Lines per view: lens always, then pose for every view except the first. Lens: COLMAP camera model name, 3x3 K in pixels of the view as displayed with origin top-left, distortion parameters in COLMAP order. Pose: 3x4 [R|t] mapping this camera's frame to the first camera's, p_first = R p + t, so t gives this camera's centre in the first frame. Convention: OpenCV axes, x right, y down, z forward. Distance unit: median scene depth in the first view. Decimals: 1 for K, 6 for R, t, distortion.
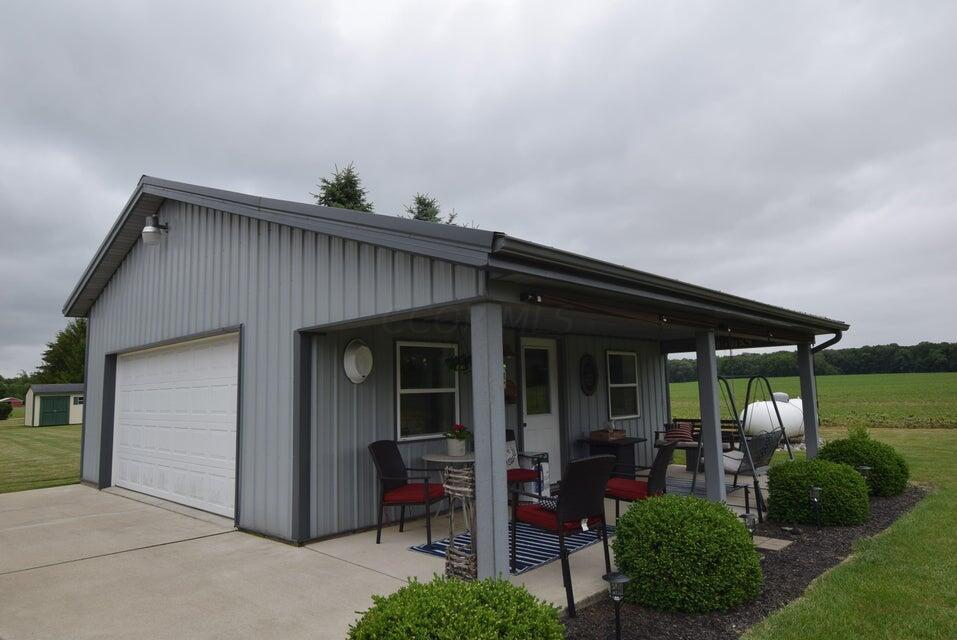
lens RADIAL K [[573.5, 0, 478.5], [0, 573.5, 320.0], [0, 0, 1]] dist [-0.001696, -0.000520]
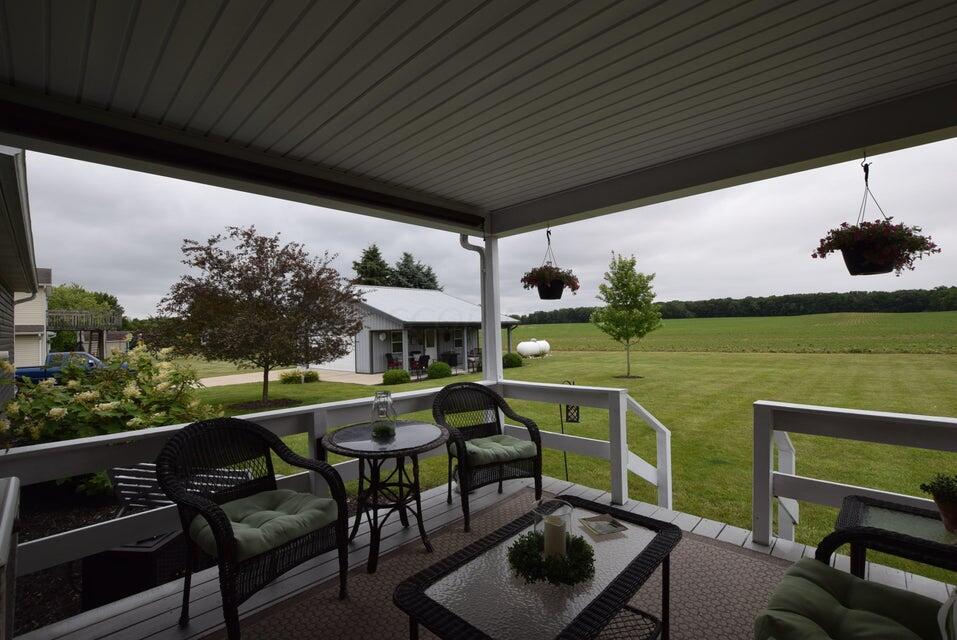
lens RADIAL K [[420.1, 0, 478.5], [0, 420.1, 320.0], [0, 0, 1]] dist [-0.001617, -0.000023]
pose [[0.999462, -0.003011, 0.032661, 0.139162], [-0.000449, 0.994428, 0.105417, -0.128627], [-0.032797, -0.105374, 0.993892, -0.730927]]
